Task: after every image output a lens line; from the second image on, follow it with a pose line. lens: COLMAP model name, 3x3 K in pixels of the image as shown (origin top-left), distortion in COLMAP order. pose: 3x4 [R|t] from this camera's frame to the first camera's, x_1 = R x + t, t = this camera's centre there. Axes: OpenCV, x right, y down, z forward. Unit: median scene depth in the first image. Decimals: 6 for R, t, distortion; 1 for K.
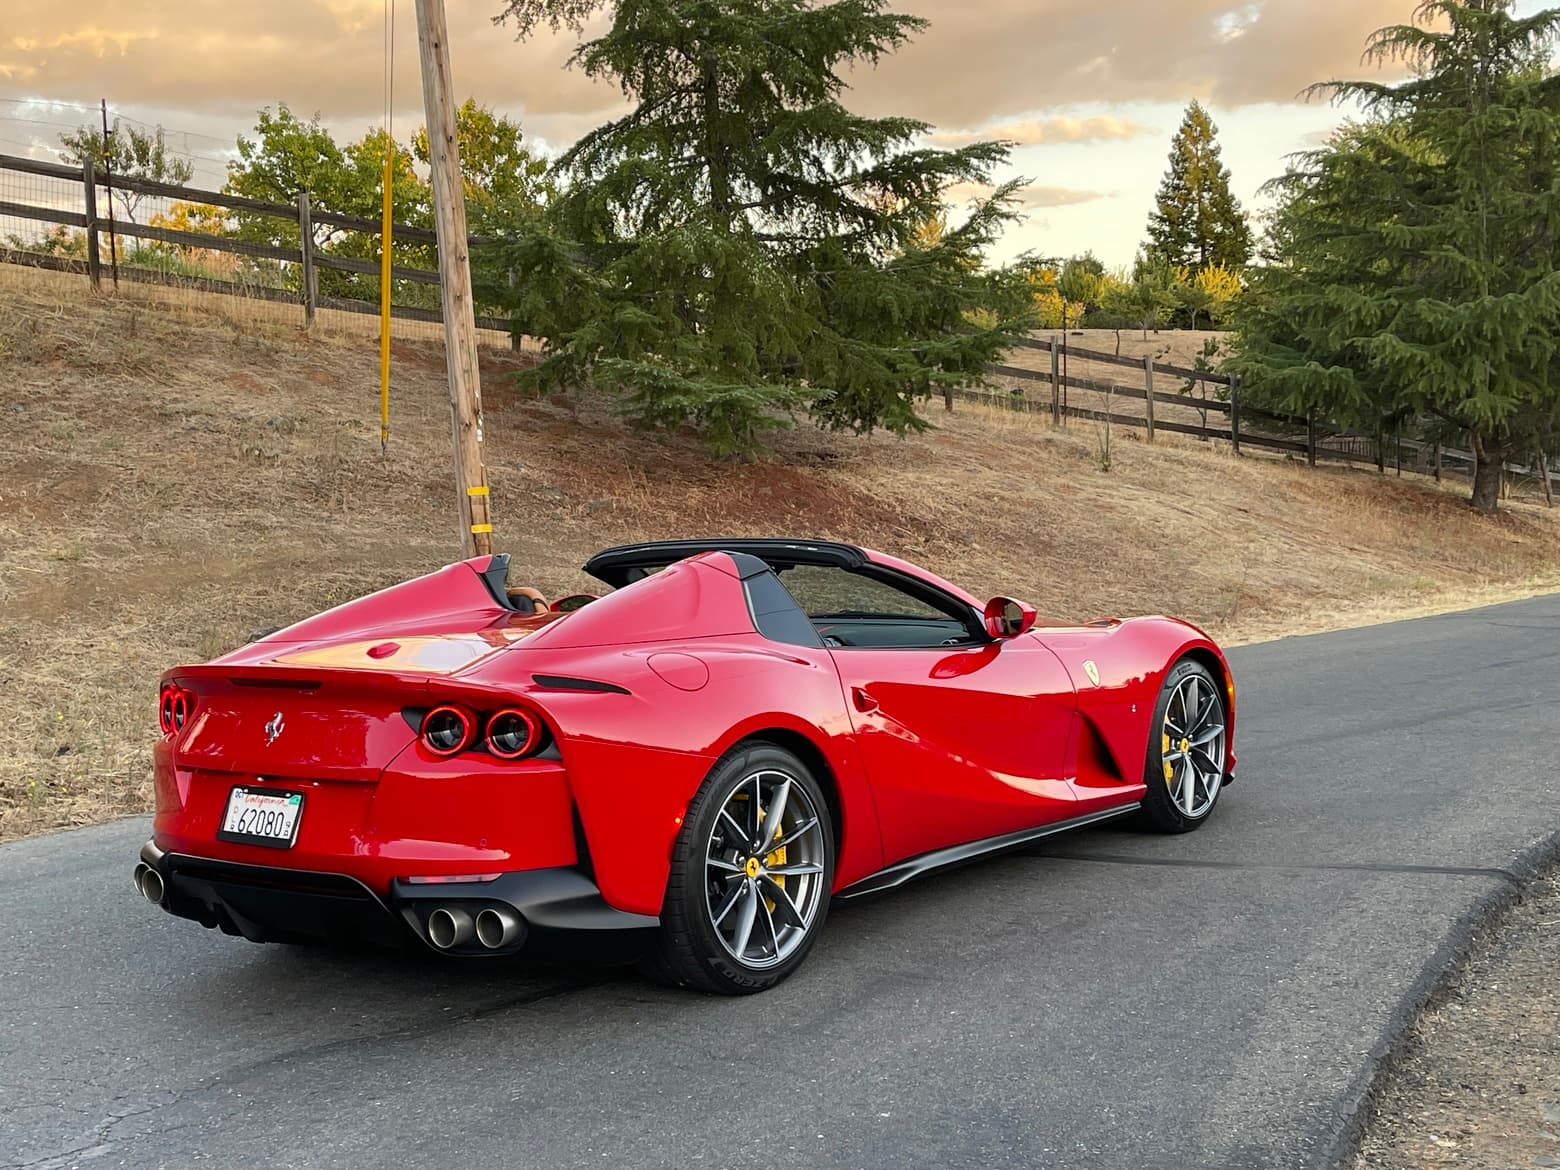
lens RADIAL K [[2015.6, 0, 780.0], [0, 2015.6, 585.0], [0, 0, 1]] dist [0.178656, -0.618617]
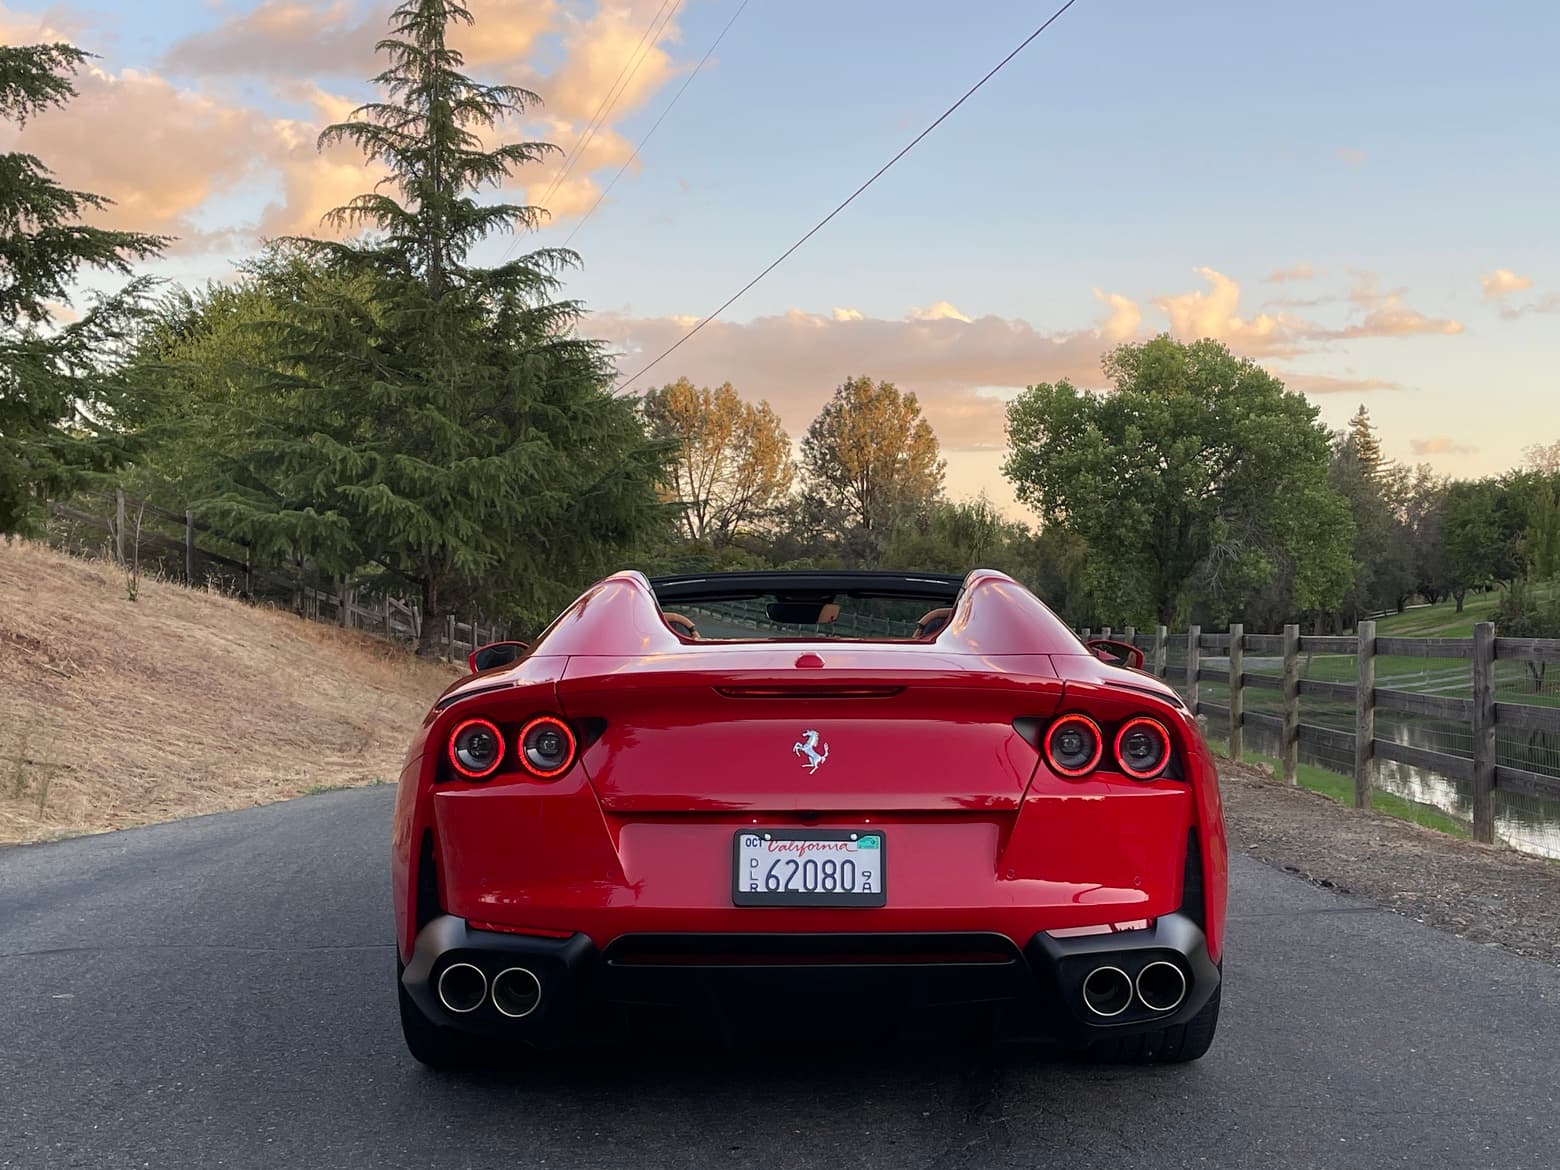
lens RADIAL K [[1952.9, 0, 789.3], [0, 1952.9, 584.3], [0, 0, 1]] dist [0.160784, -0.498424]
pose [[0.793673, 0.049510, 0.606327, -0.208393], [0.003225, 0.996326, -0.085576, 0.021011], [-0.608336, 0.069875, 0.790598, 0.125287]]
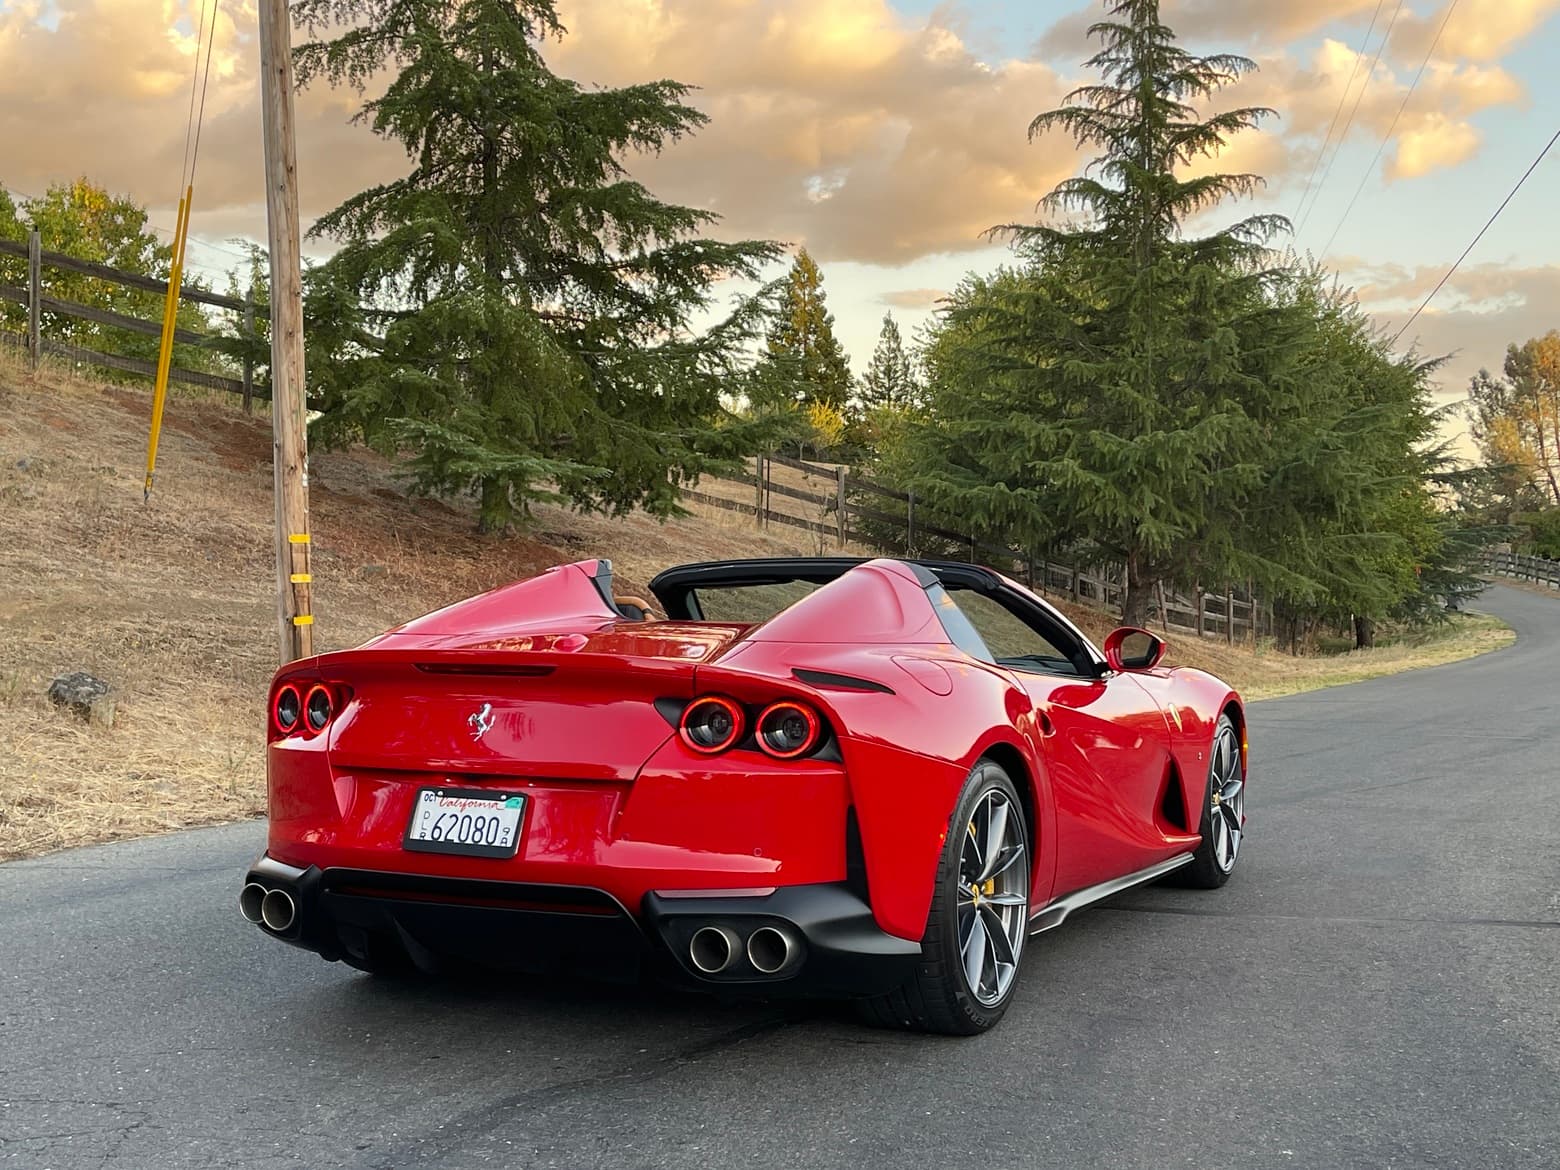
lens RADIAL K [[1952.9, 0, 789.3], [0, 1952.9, 584.3], [0, 0, 1]] dist [0.160784, -0.498424]
pose [[0.975957, 0.048312, 0.212540, -0.089478], [-0.035707, 0.997390, -0.062749, 0.017796], [-0.215017, 0.053651, 0.975135, 0.044041]]
